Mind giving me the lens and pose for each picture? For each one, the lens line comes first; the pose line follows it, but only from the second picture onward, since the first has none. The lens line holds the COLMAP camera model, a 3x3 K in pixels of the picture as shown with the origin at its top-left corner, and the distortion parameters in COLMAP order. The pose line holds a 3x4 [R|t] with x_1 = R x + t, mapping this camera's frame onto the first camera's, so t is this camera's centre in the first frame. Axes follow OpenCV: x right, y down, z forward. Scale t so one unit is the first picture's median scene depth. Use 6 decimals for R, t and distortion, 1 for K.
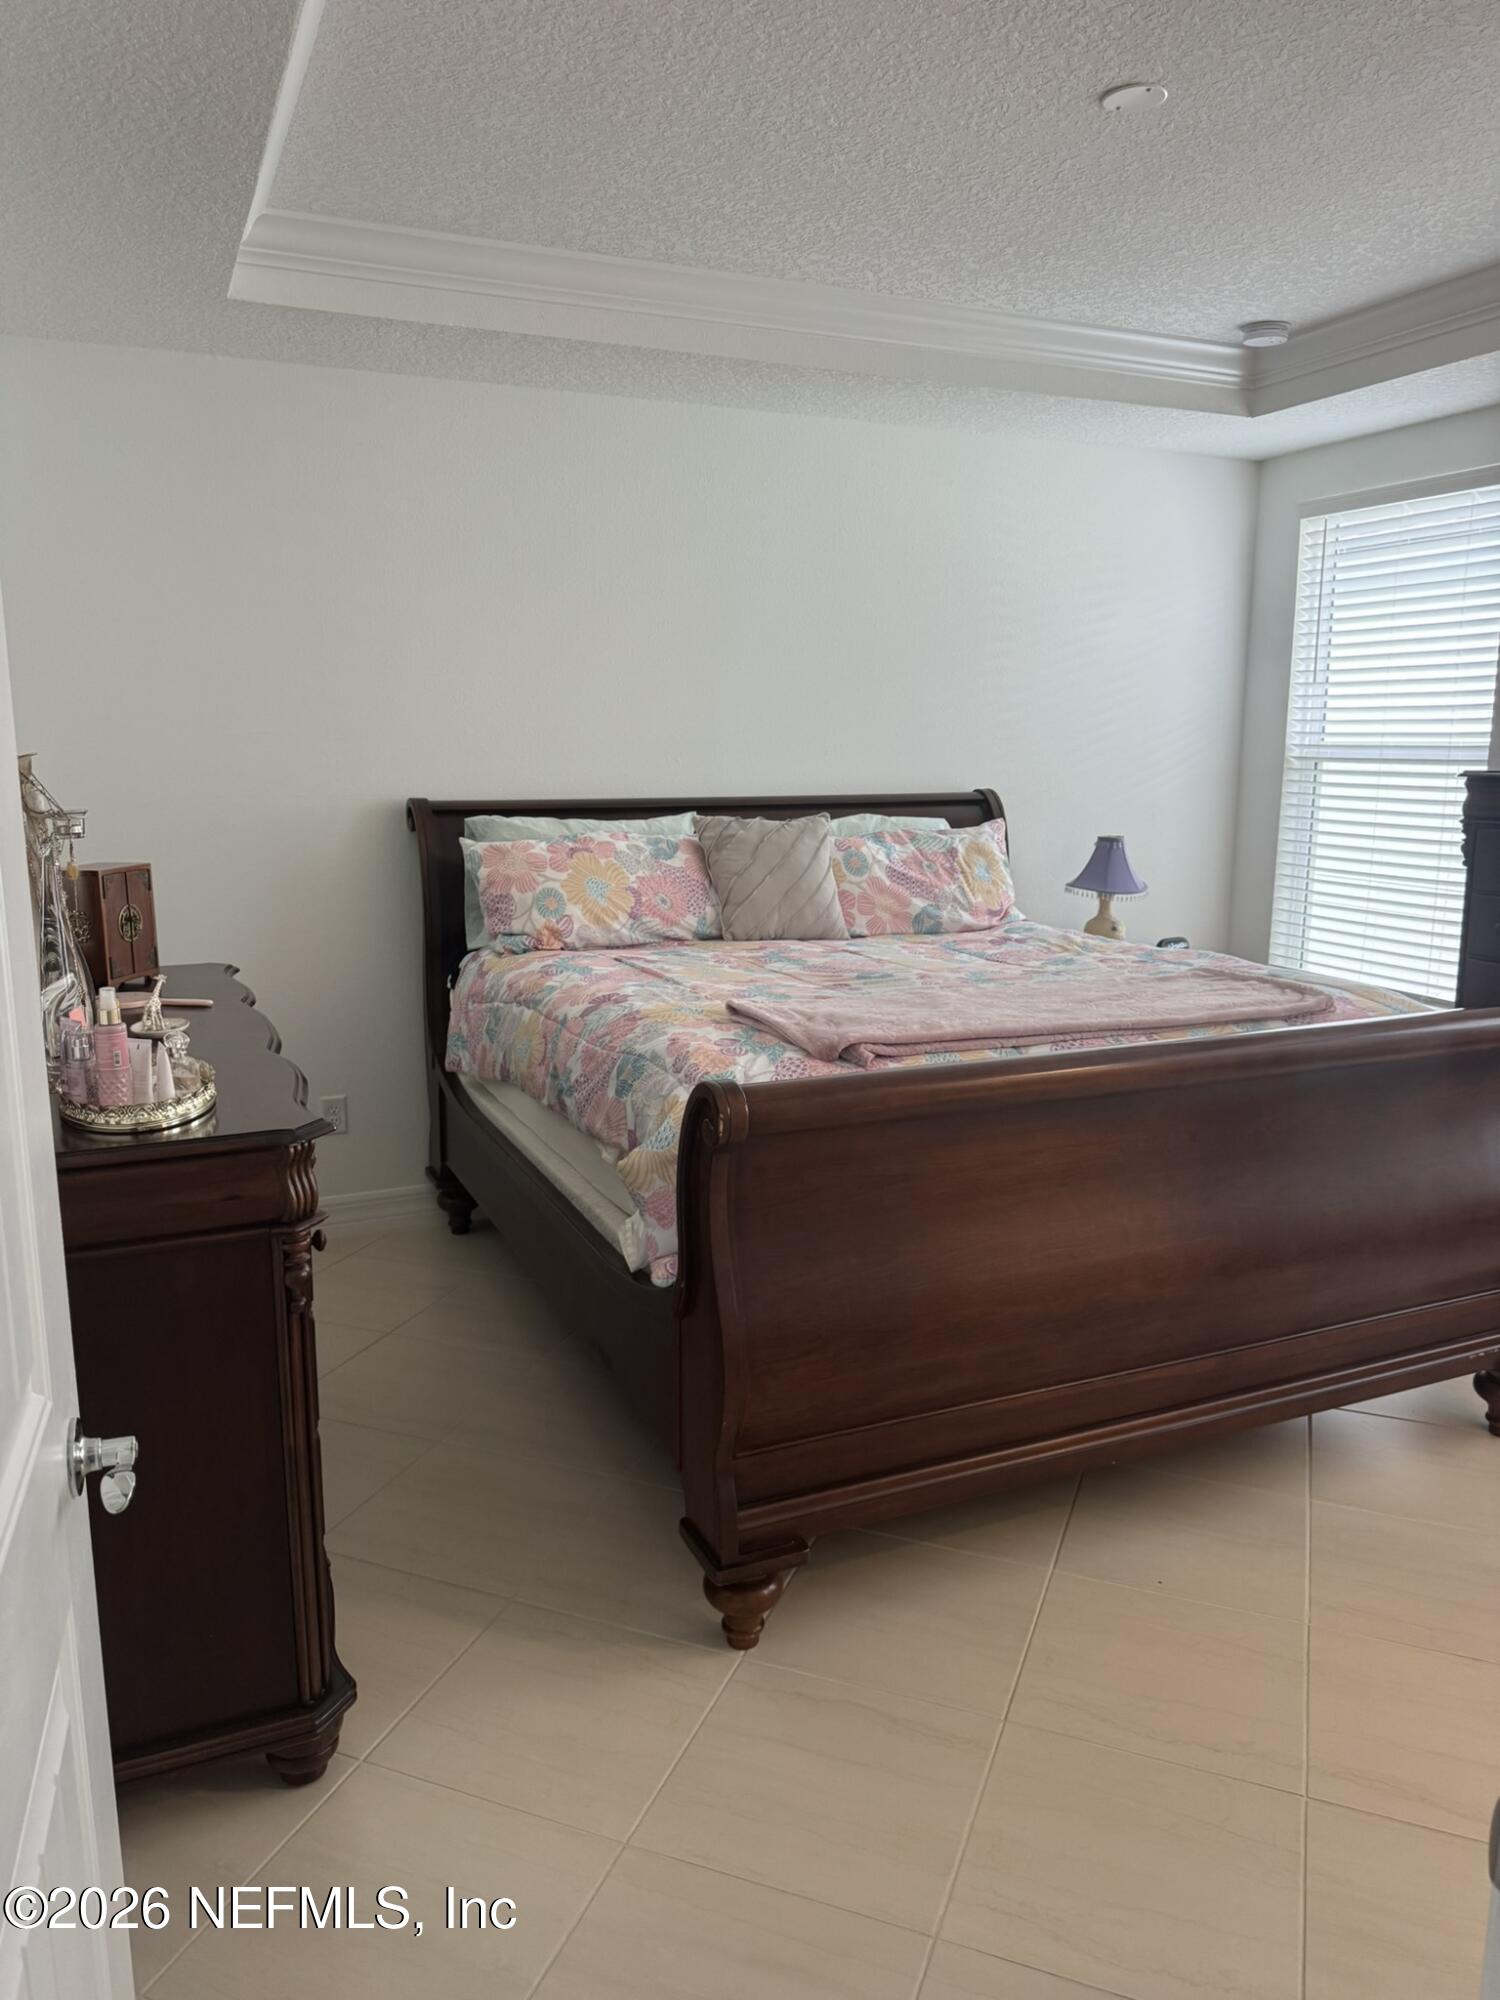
lens RADIAL K [[1411.0, 0, 764.7], [0, 1411.0, 978.9], [0, 0, 1]] dist [0.060219, -0.076780]
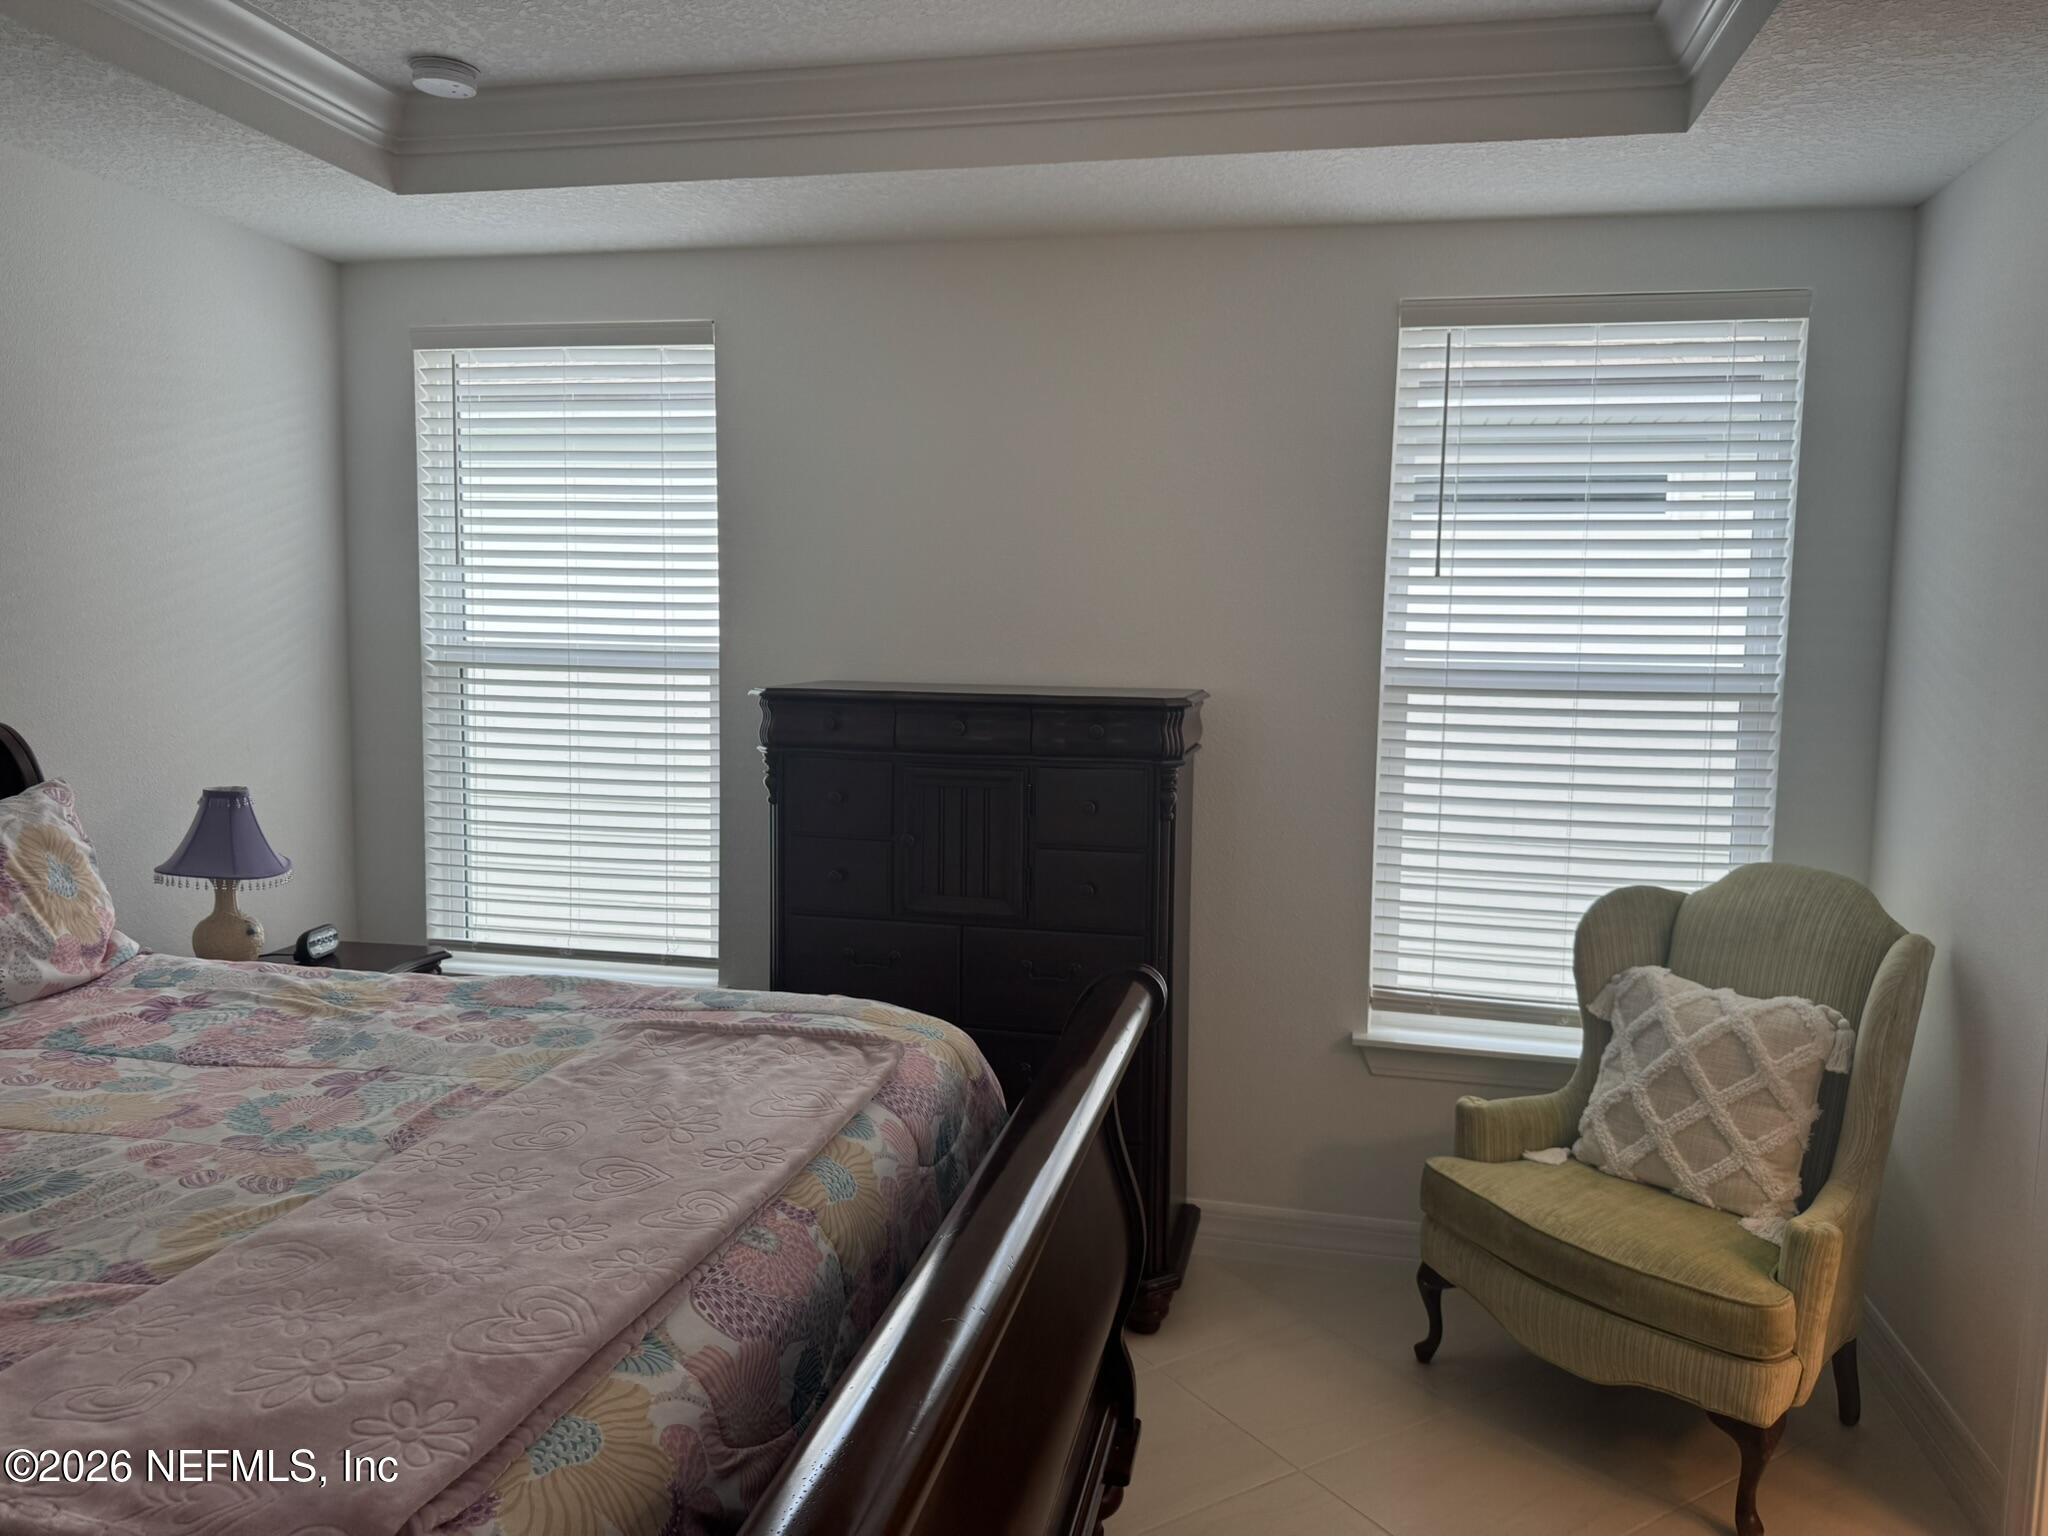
lens RADIAL K [[1444.9, 0, 1019.8], [0, 1444.9, 759.1], [0, 0, 1]] dist [0.060219, -0.076780]
pose [[0.588104, -0.064771, 0.806187, -0.074031], [0.120470, 0.992684, -0.008126, -0.065774], [-0.799763, 0.101900, 0.591605, 0.323869]]
